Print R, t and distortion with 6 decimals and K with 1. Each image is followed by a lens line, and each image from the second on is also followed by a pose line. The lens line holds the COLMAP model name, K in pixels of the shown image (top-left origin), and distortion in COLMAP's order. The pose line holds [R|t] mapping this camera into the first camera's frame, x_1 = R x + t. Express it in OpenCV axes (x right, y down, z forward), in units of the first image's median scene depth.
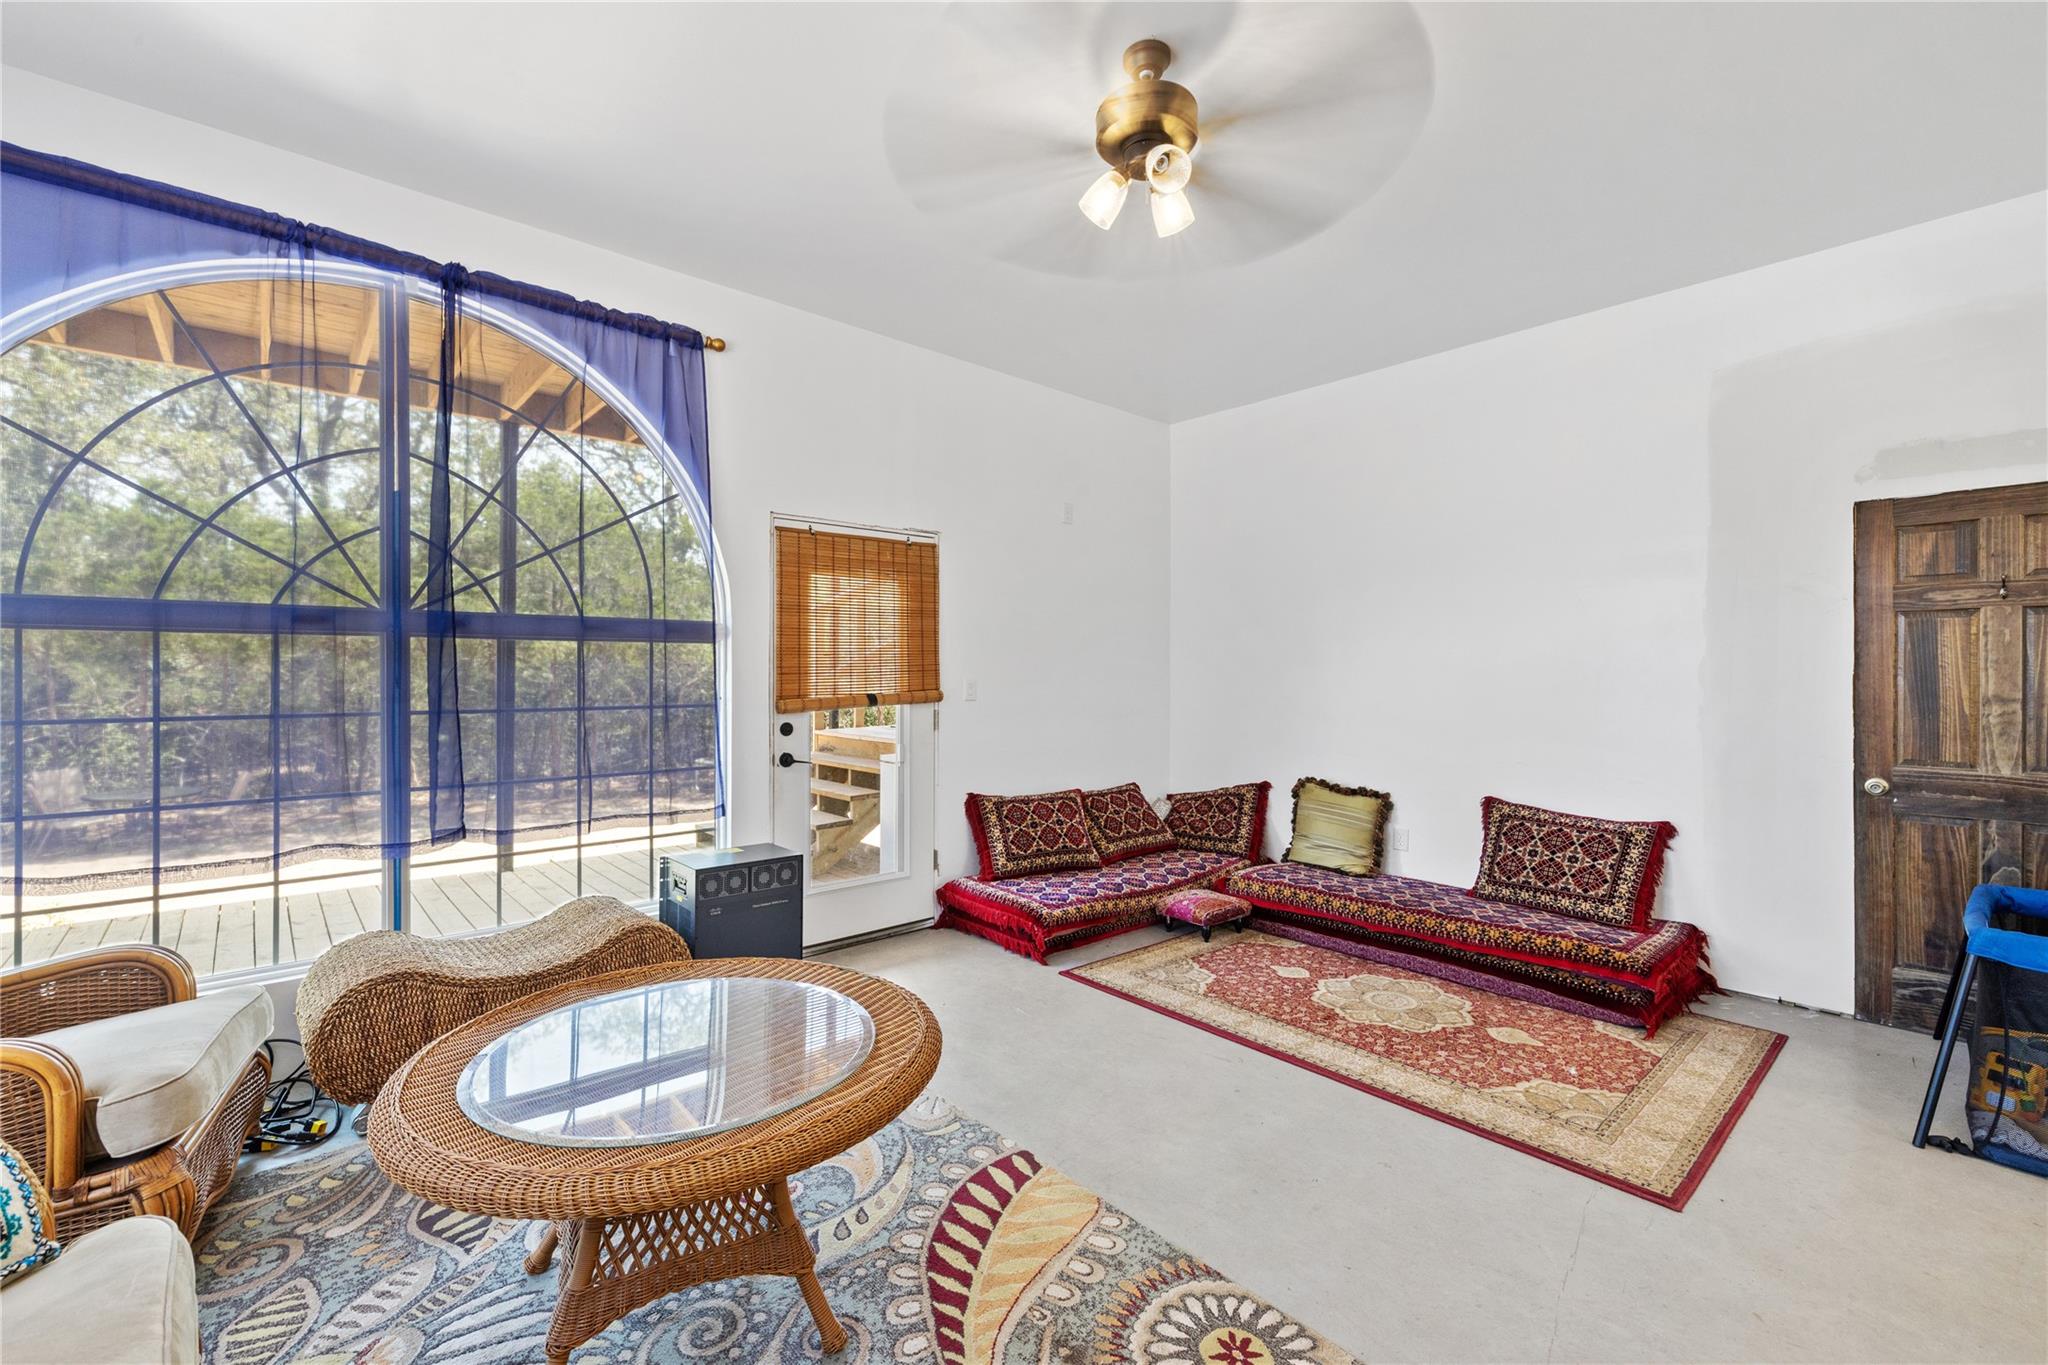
lens RADIAL K [[858.4, 0, 1024.3], [0, 858.4, 674.6], [0, 0, 1]] dist [0.004715, -0.002492]
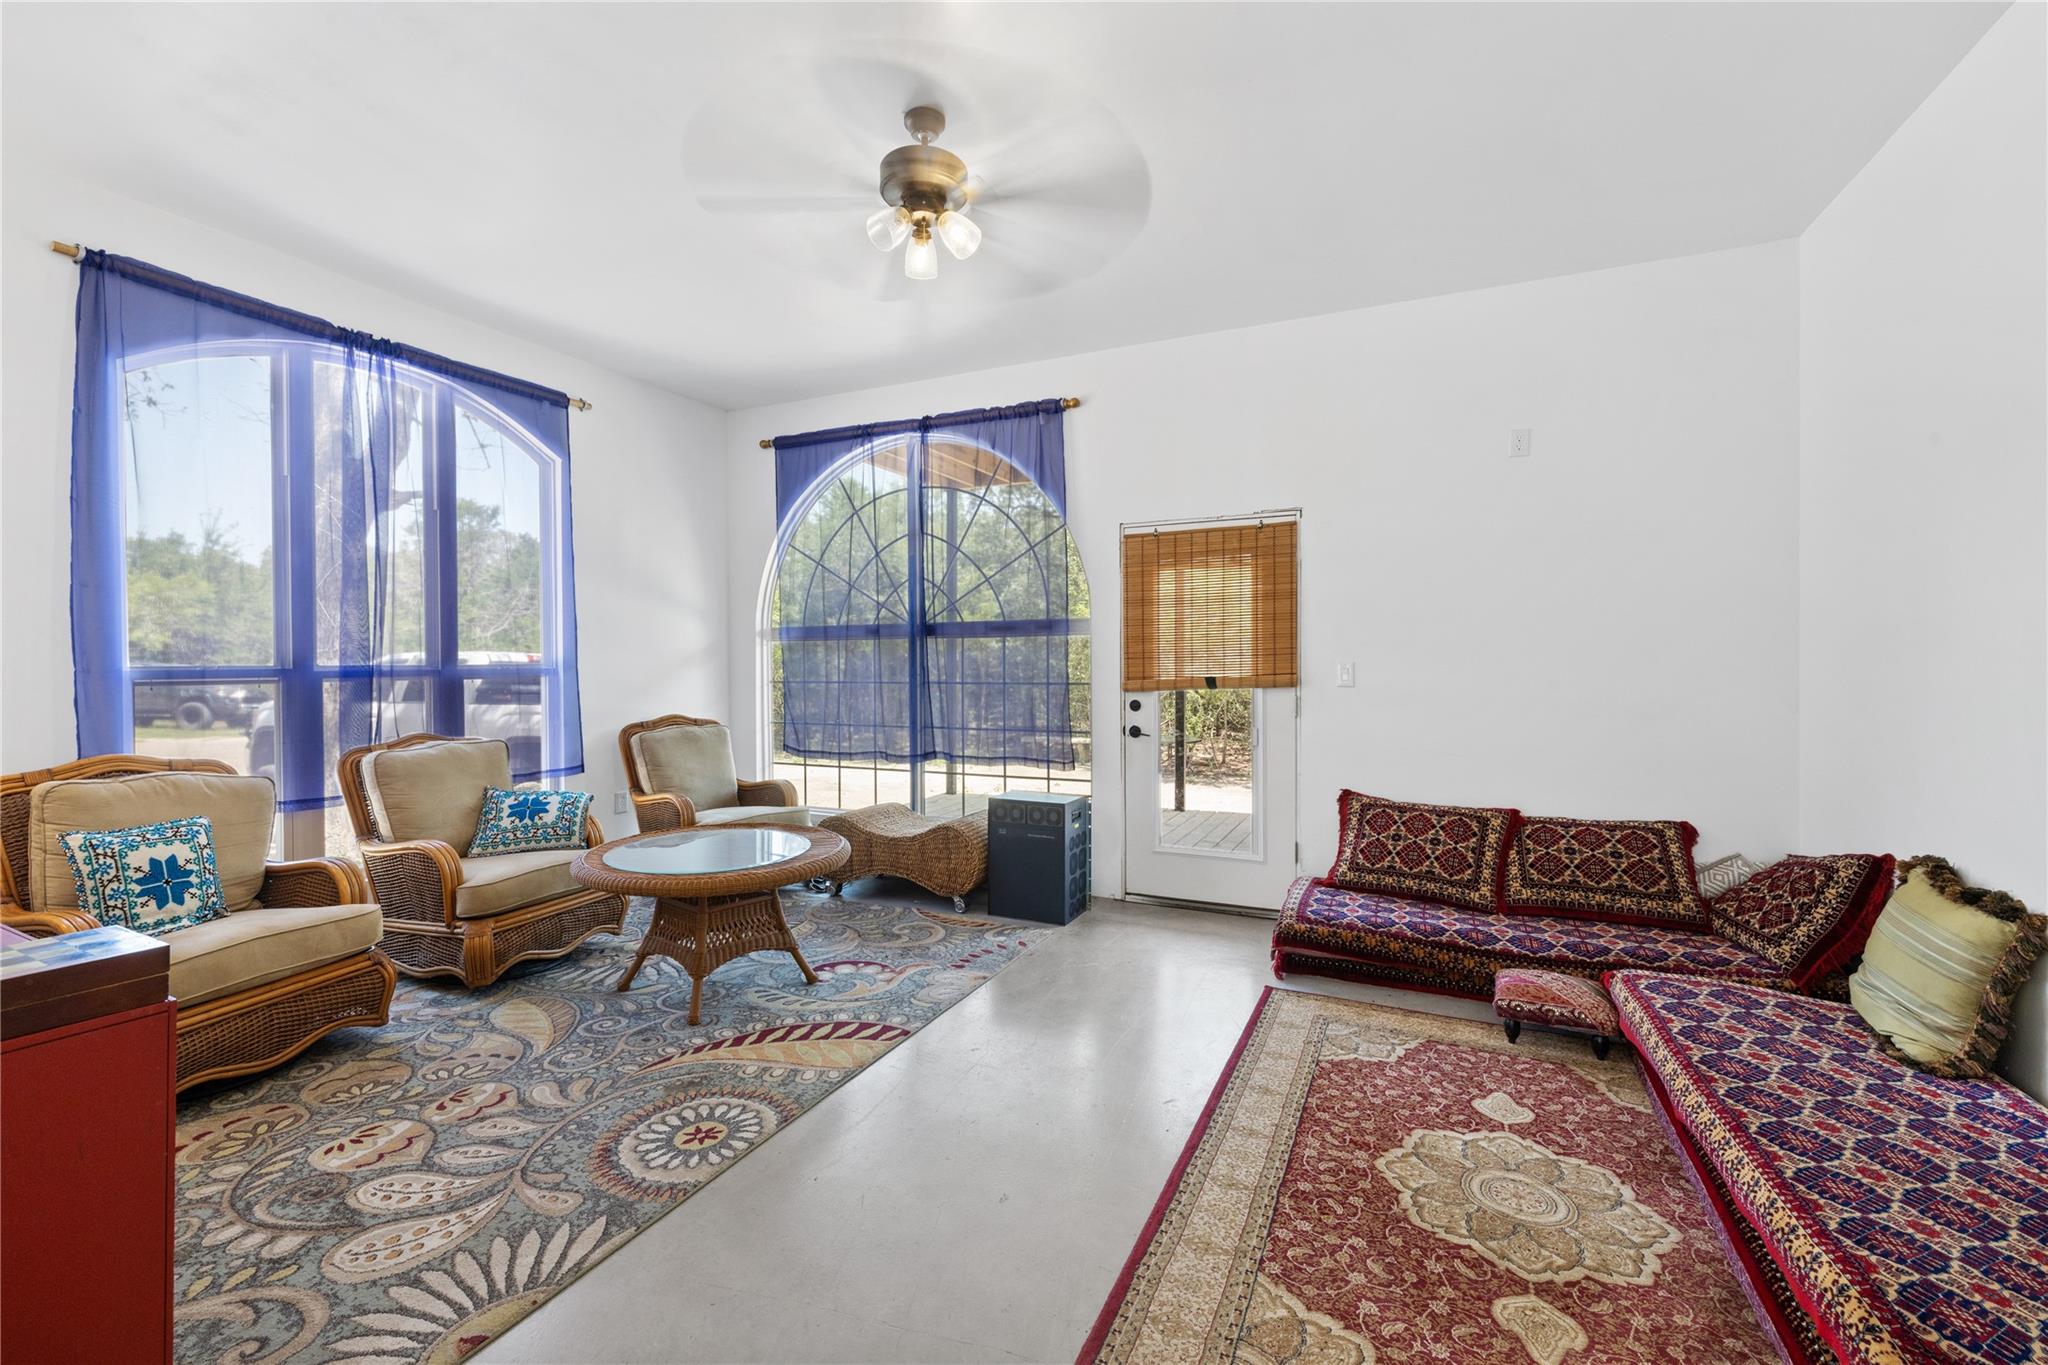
lens RADIAL K [[858.4, 0, 1024.3], [0, 858.4, 670.4], [0, 0, 1]] dist [0.004715, -0.002492]
pose [[0.393328, 0.007958, -0.919364, 0.755887], [0.005378, 0.999926, 0.010956, 0.001663], [0.919383, -0.009254, 0.393256, 0.401413]]
